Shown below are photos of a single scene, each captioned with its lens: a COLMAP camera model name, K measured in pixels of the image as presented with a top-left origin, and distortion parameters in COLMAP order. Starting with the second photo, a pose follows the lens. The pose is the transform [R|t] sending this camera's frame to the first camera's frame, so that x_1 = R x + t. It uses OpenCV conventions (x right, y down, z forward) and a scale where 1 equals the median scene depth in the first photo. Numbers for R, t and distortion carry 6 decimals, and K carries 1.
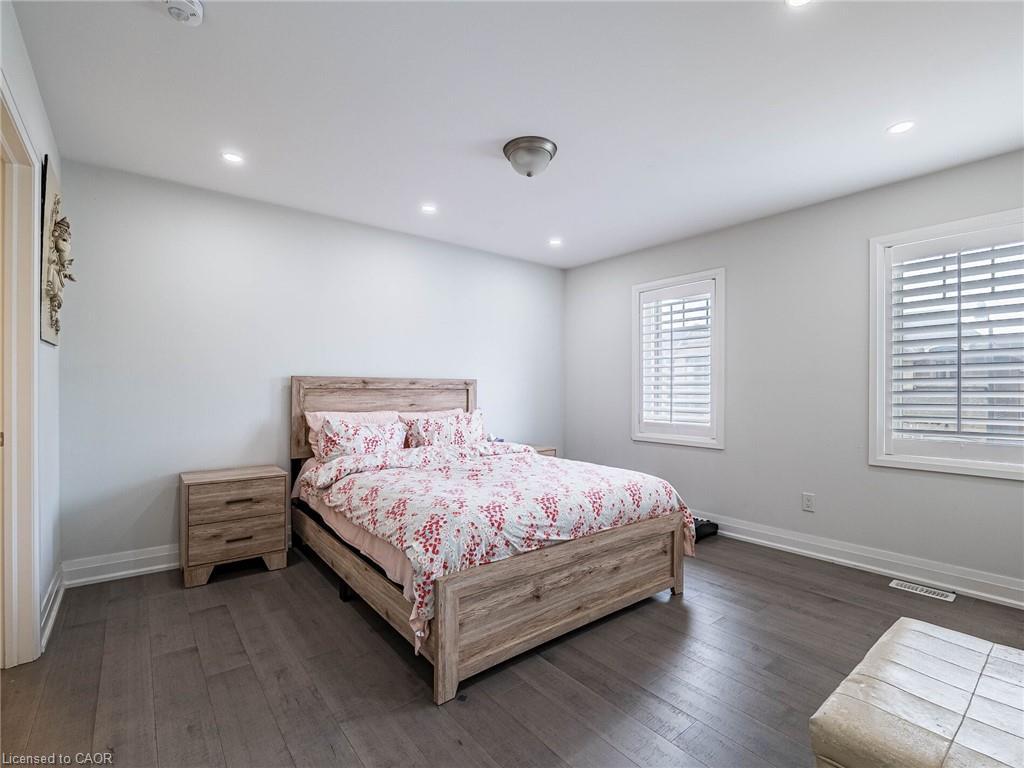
lens RADIAL K [[475.1, 0, 504.9], [0, 475.1, 380.7], [0, 0, 1]] dist [-0.014075, 0.000140]
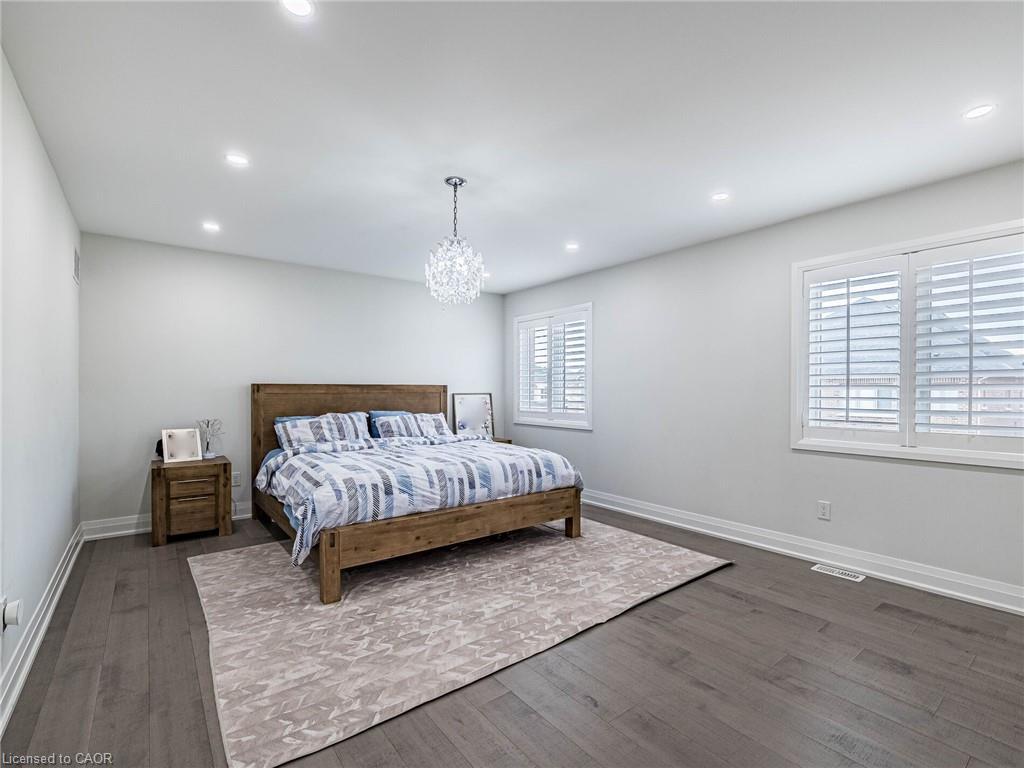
lens RADIAL K [[507.8, 0, 546.9], [0, 507.8, 384.3], [0, 0, 1]] dist [-0.000843, 0.000053]
pose [[0.999839, 0.002137, 0.017843, 0.162626], [-0.002052, 0.999986, -0.004803, -0.000895], [-0.017853, 0.004765, 0.999829, -0.214486]]
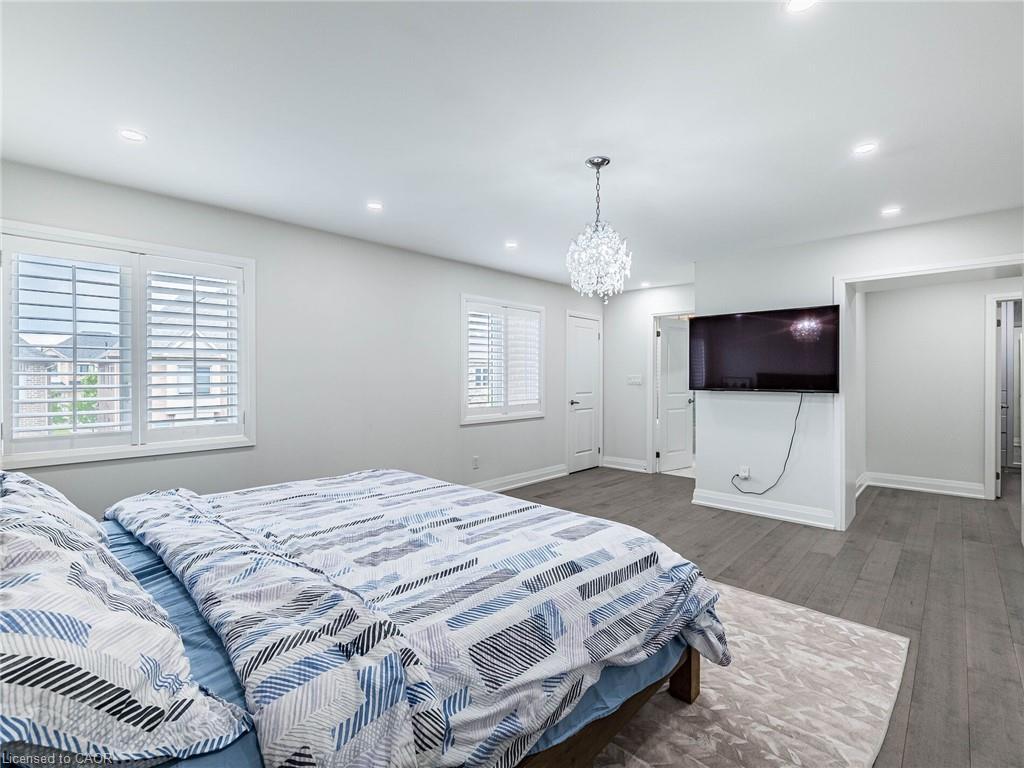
lens RADIAL K [[475.1, 0, 504.9], [0, 475.1, 380.7], [0, 0, 1]] dist [-0.014075, 0.000140]
pose [[-0.149541, -0.004606, 0.988745, -0.291368], [0.016255, 0.999843, 0.007116, -0.006933], [-0.988622, 0.017136, -0.149442, 0.392474]]
